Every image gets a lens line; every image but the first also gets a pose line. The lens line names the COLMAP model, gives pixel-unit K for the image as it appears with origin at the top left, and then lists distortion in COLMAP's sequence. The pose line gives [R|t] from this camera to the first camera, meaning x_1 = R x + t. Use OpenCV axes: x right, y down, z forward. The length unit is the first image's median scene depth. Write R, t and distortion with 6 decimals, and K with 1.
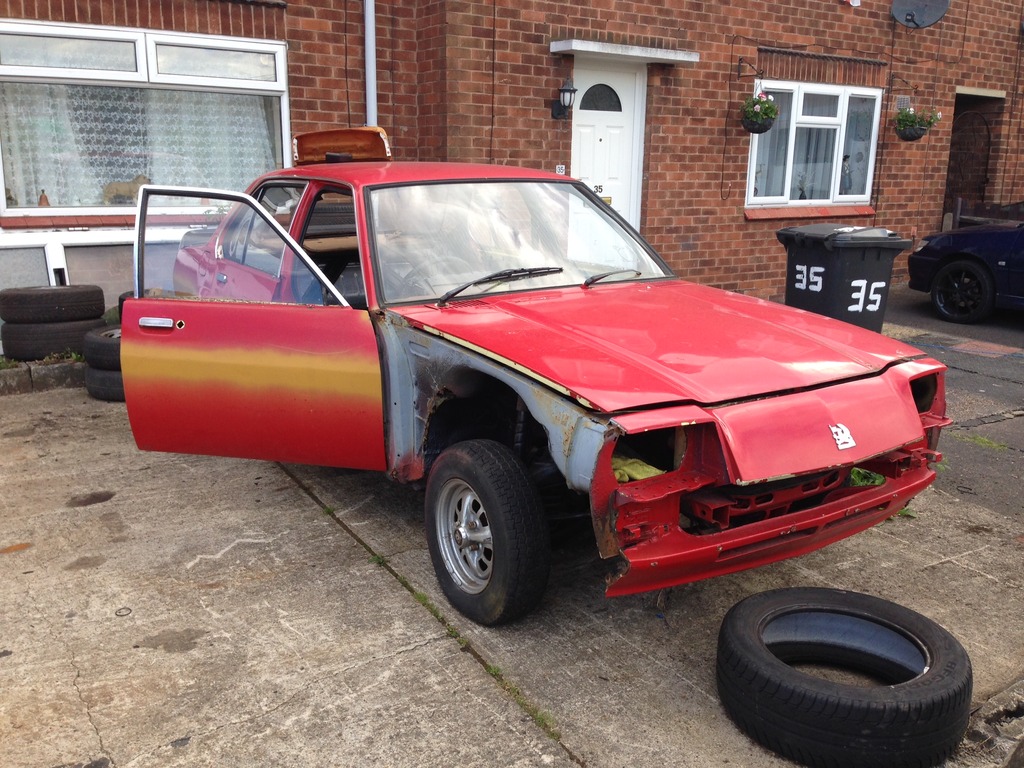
lens RADIAL K [[931.3, 0, 482.7], [0, 931.3, 379.1], [0, 0, 1]] dist [0.069264, -0.135917]
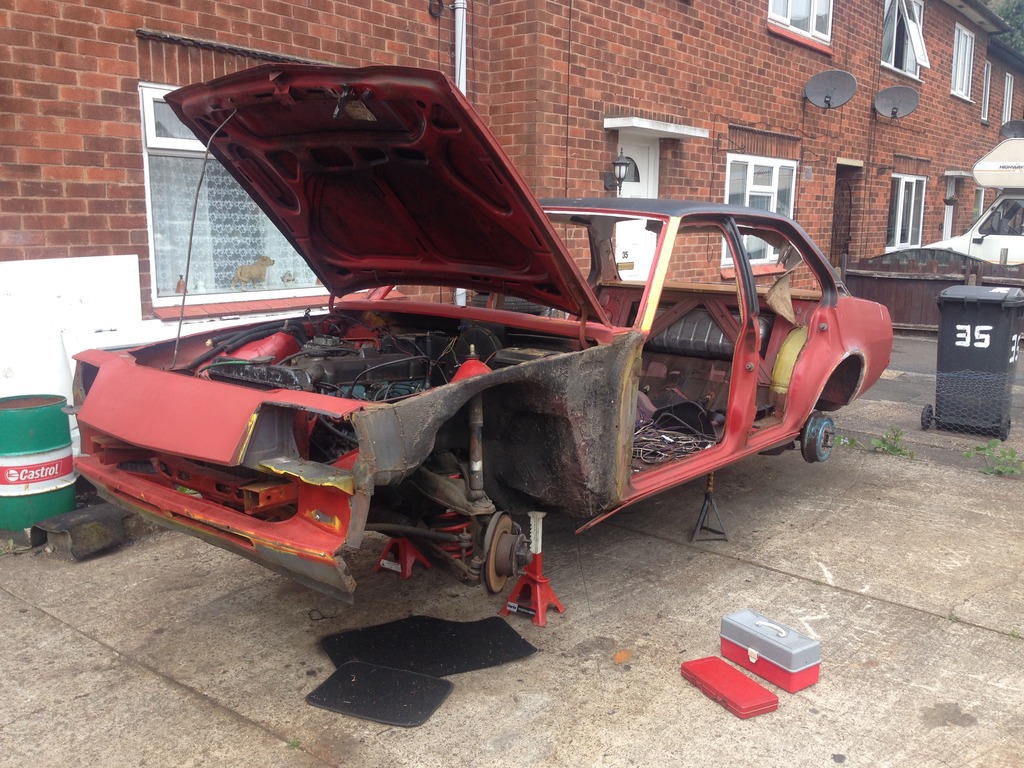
lens RADIAL K [[931.3, 0, 516.0], [0, 931.3, 390.9], [0, 0, 1]] dist [0.069264, -0.135917]
pose [[0.957371, -0.057385, 0.283102, -0.285223], [0.069174, 0.997097, -0.031816, -0.023011], [-0.280455, 0.050043, 0.958562, 0.028105]]
